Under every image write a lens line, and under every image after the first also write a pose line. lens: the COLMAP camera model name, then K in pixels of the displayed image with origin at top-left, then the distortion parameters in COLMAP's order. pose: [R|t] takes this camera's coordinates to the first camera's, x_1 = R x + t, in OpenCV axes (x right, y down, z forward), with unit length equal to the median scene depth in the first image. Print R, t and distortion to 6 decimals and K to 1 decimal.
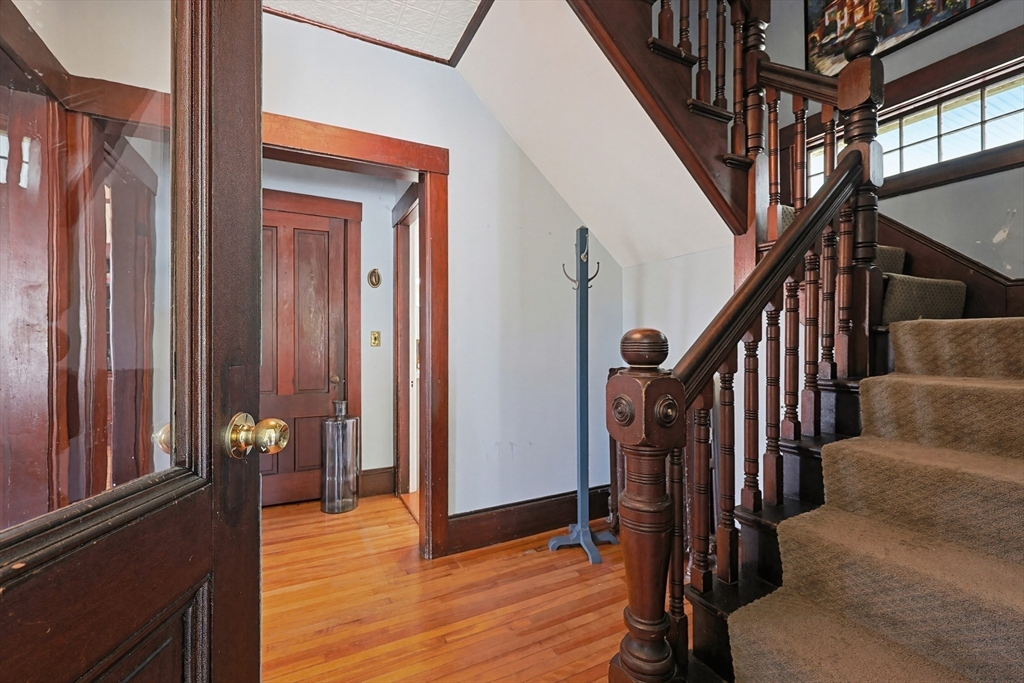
lens RADIAL K [[440.3, 0, 515.0], [0, 440.3, 337.4], [0, 0, 1]] dist [-0.005144, 0.000598]
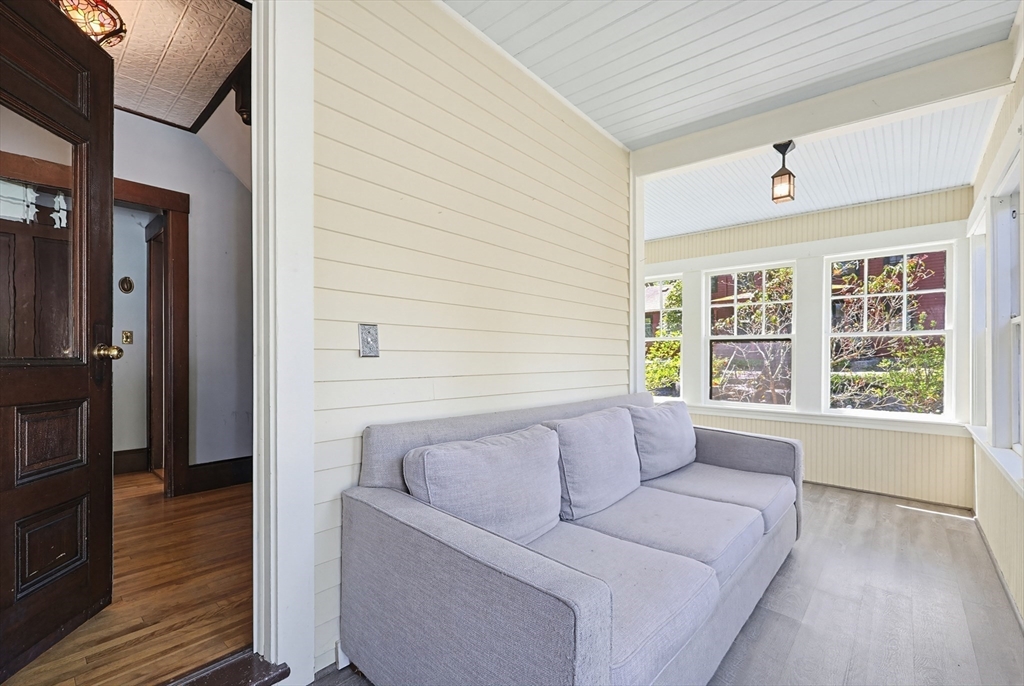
lens RADIAL K [[440.3, 0, 511.5], [0, 440.3, 349.1], [0, 0, 1]] dist [-0.005144, 0.000598]
pose [[0.927785, -0.001031, 0.373114, 0.224026], [0.000759, 0.999999, 0.000876, 0.039895], [-0.373115, -0.000529, 0.927785, -0.527522]]
